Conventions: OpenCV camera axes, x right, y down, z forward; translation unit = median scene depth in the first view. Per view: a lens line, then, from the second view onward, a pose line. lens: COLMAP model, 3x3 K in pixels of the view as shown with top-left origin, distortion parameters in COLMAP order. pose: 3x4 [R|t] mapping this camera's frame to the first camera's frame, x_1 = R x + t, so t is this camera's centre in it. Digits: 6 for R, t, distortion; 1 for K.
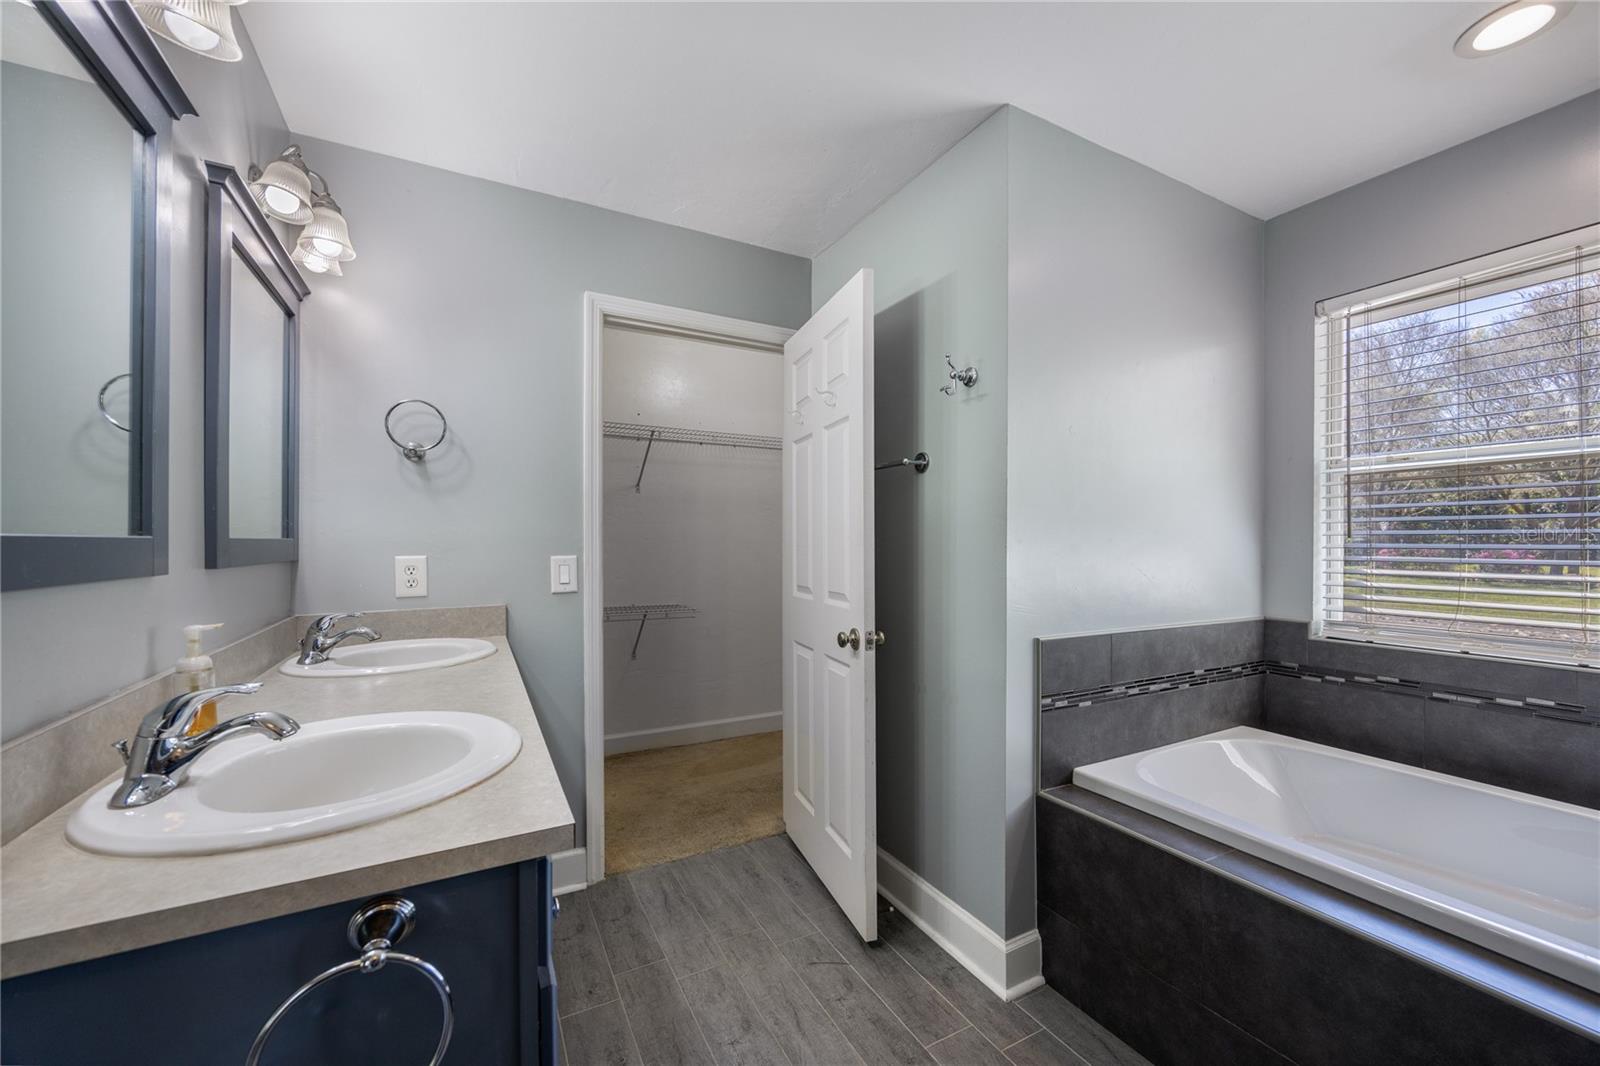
lens RADIAL K [[616.8, 0, 803.9], [0, 616.8, 536.6], [0, 0, 1]] dist [0.000287, 0.000040]
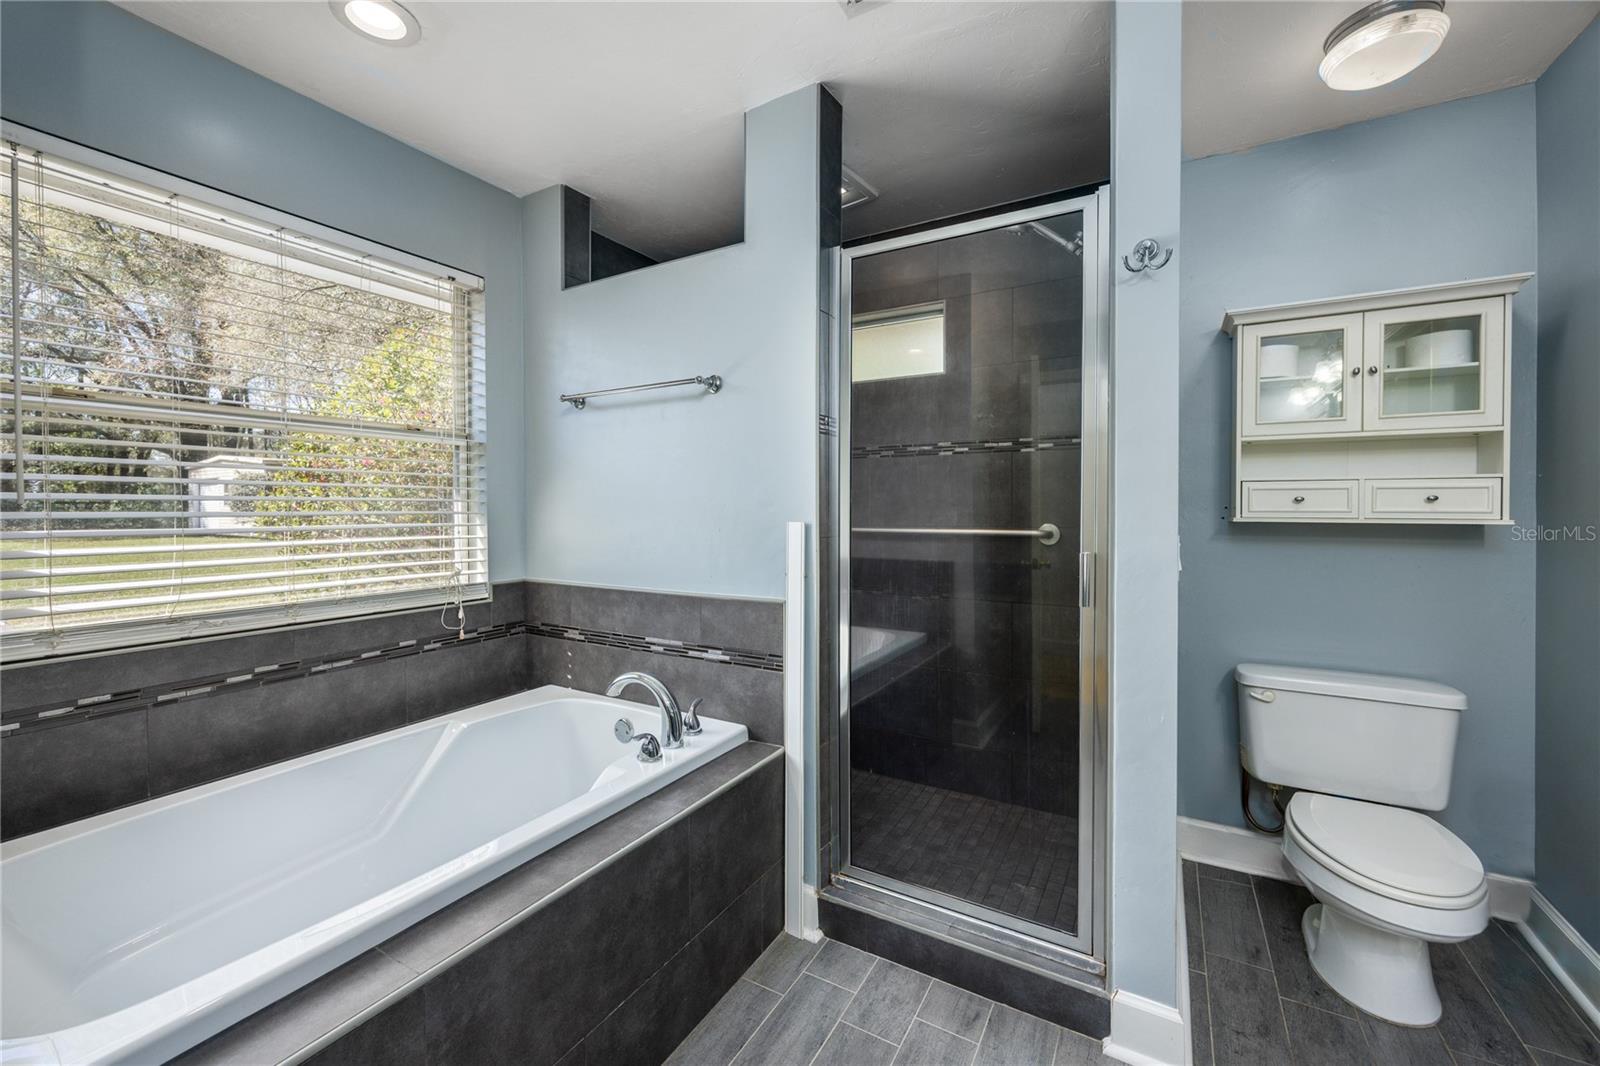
lens RADIAL K [[616.8, 0, 800.1], [0, 616.8, 514.2], [0, 0, 1]] dist [0.000287, 0.000040]
pose [[-0.515969, -0.004347, 0.856596, -0.114327], [-0.003351, 0.999990, 0.003056, 0.009477], [-0.856601, -0.001293, -0.515978, 0.751305]]
